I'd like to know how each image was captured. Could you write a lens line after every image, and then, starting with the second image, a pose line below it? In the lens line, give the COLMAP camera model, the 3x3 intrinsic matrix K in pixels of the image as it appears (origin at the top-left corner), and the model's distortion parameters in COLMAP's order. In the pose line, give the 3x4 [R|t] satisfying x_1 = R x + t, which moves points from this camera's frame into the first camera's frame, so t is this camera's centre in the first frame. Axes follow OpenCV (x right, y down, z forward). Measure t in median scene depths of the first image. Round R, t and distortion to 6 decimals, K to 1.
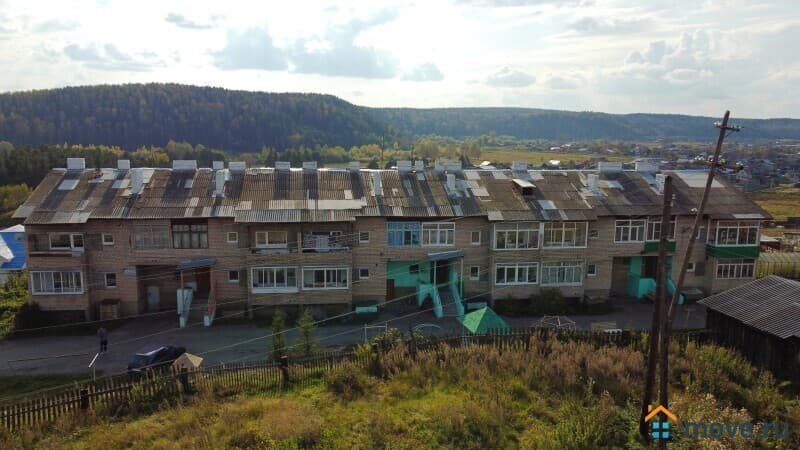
lens RADIAL K [[586.6, 0, 400.0], [0, 586.6, 225.0], [0, 0, 1]] dist [-0.010059, -0.002669]
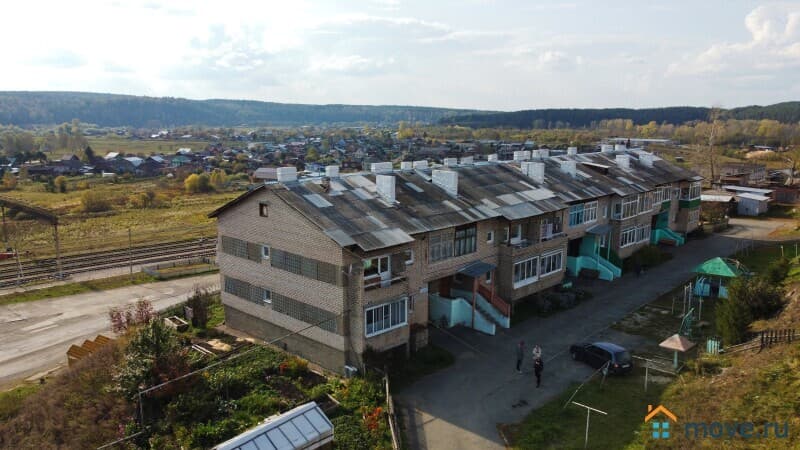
lens RADIAL K [[586.6, 0, 400.0], [0, 586.6, 225.0], [0, 0, 1]] dist [-0.010059, -0.002669]
pose [[0.788825, -0.120107, 0.602769, -0.997007], [0.106066, 0.992608, 0.058981, -0.072408], [-0.605397, 0.017408, 0.795733, 0.315696]]
